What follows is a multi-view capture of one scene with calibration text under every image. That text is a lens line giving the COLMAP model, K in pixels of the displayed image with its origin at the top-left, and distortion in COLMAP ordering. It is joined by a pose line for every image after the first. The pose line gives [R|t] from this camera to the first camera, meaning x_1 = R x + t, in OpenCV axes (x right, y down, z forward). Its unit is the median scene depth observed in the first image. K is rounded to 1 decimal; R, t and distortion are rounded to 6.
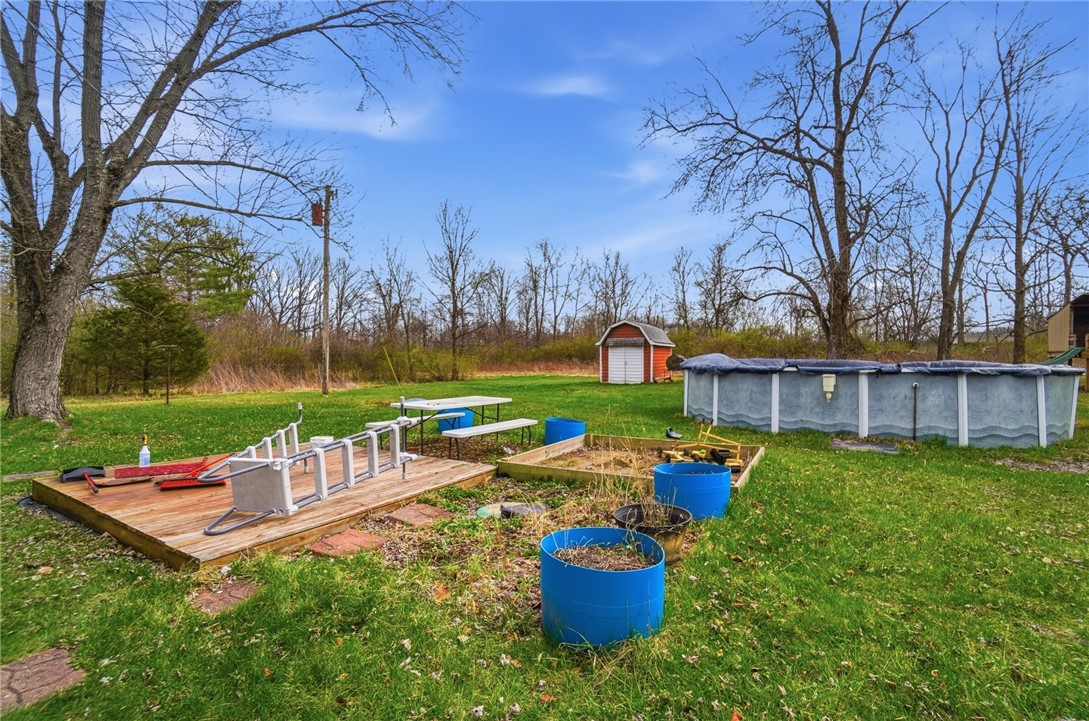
lens RADIAL K [[508.0, 0, 552.8], [0, 508.0, 373.8], [0, 0, 1]] dist [-0.069132, 0.024278]
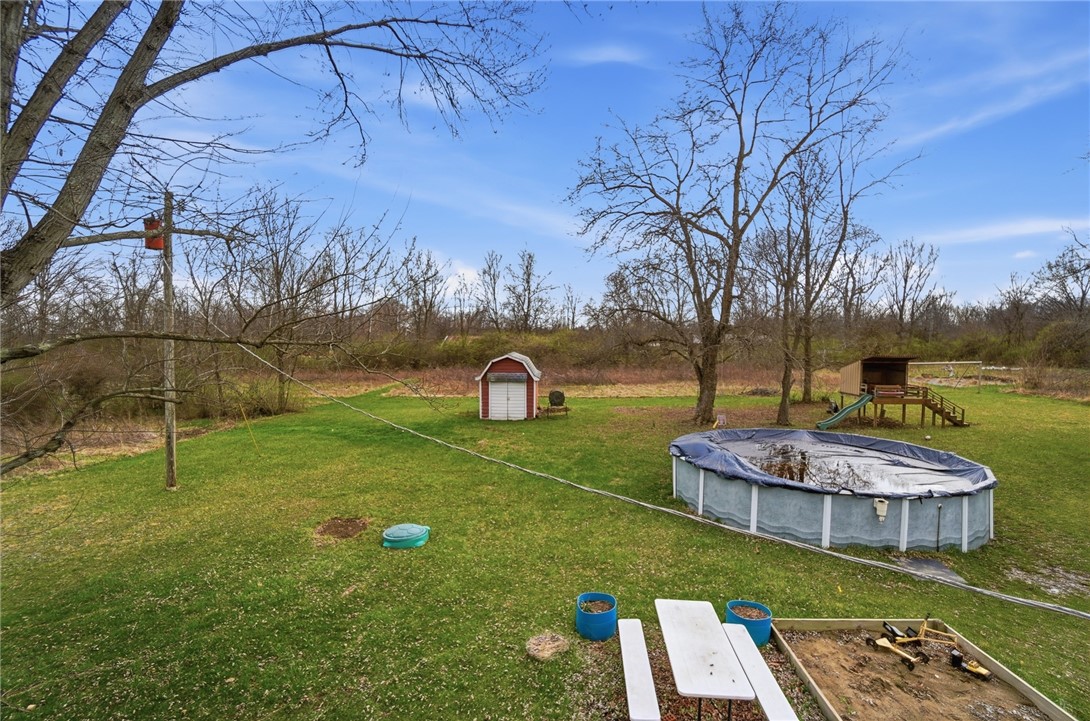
lens RADIAL K [[501.6, 0, 544.5], [0, 501.6, 353.9], [0, 0, 1]] dist [-0.060278, 0.025812]
pose [[0.907758, -0.001580, 0.419492, -0.586208], [0.002550, 0.999995, -0.001752, -0.313418], [-0.419487, 0.002660, 0.907757, 0.274983]]
